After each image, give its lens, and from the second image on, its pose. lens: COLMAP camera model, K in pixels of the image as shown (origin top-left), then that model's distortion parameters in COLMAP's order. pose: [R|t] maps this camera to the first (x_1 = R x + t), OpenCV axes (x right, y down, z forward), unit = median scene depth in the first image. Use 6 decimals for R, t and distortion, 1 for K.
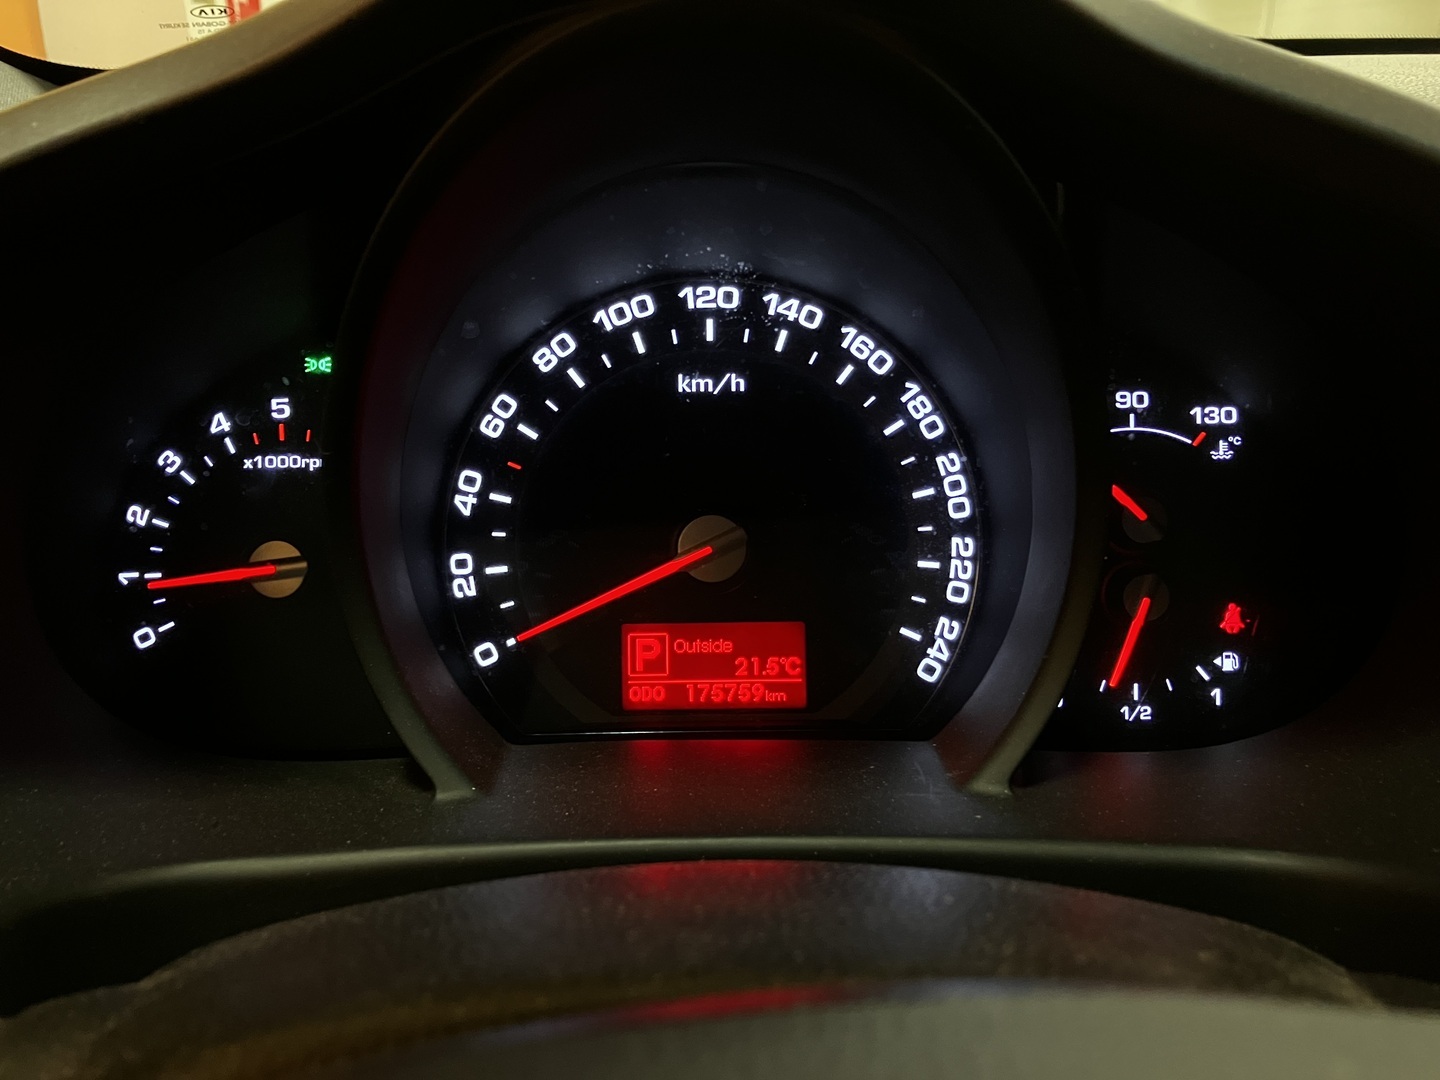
lens RADIAL K [[1176.1, 0, 721.7], [0, 1176.1, 540.7], [0, 0, 1]] dist [-0.006681, -0.011195]
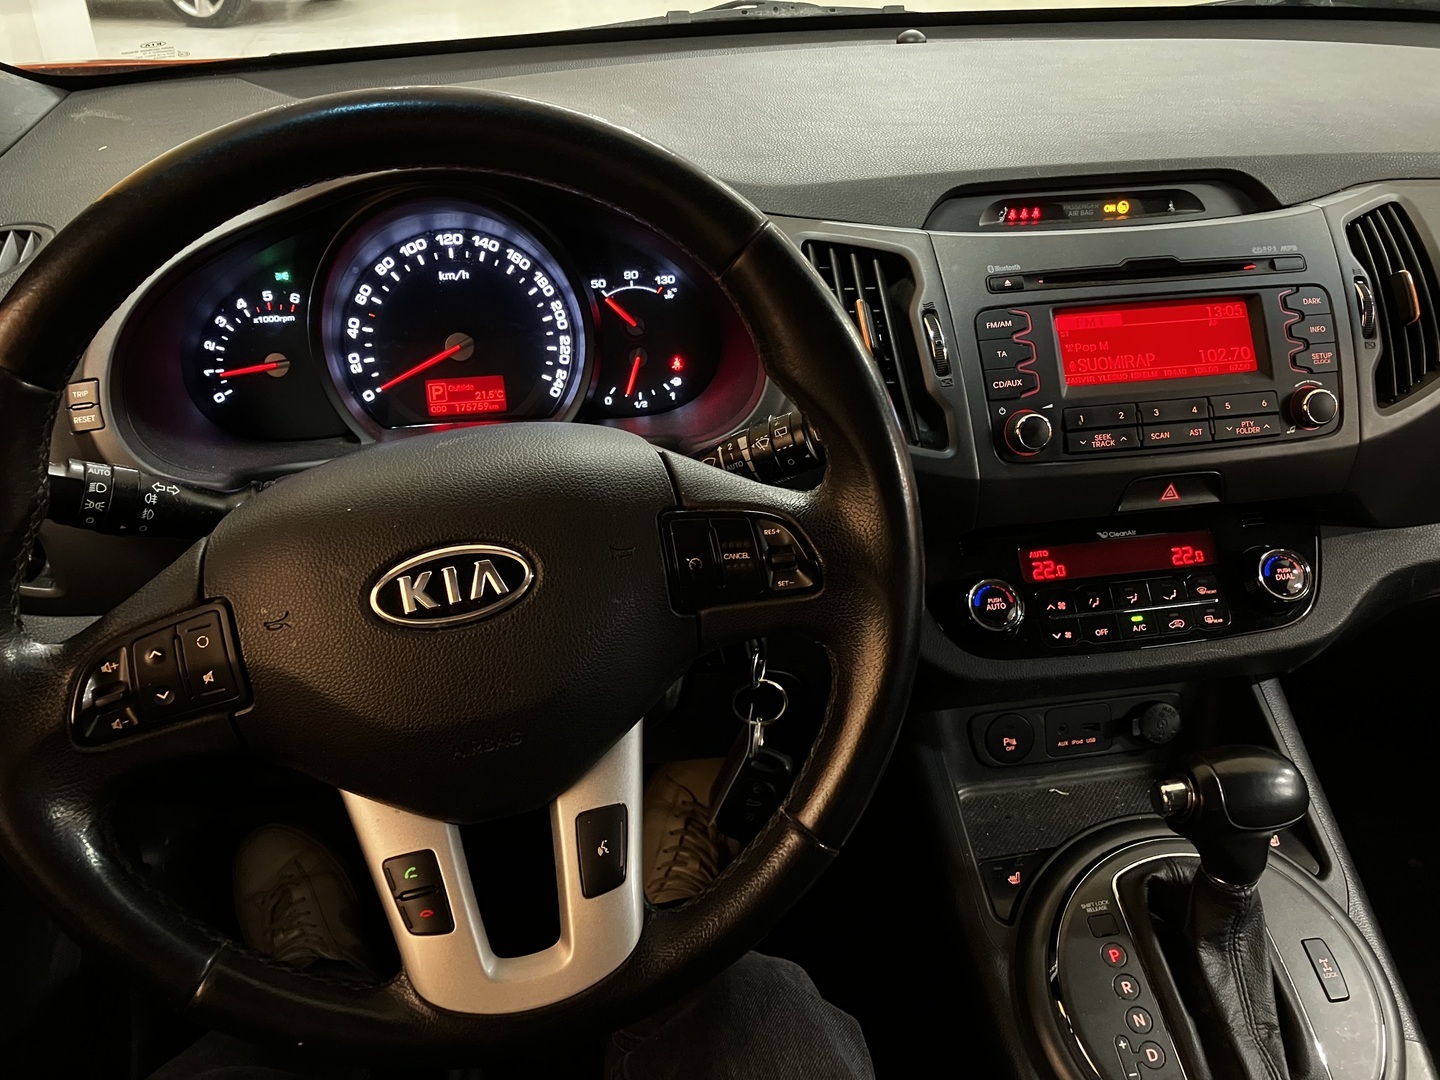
lens RADIAL K [[1176.1, 0, 717.6], [0, 1176.1, 540.6], [0, 0, 1]] dist [-0.006681, -0.011195]
pose [[0.986875, -0.076605, 0.142159, 0.139681], [0.048457, 0.980232, 0.191827, -0.039704], [-0.154044, -0.182420, 0.971078, -1.494574]]
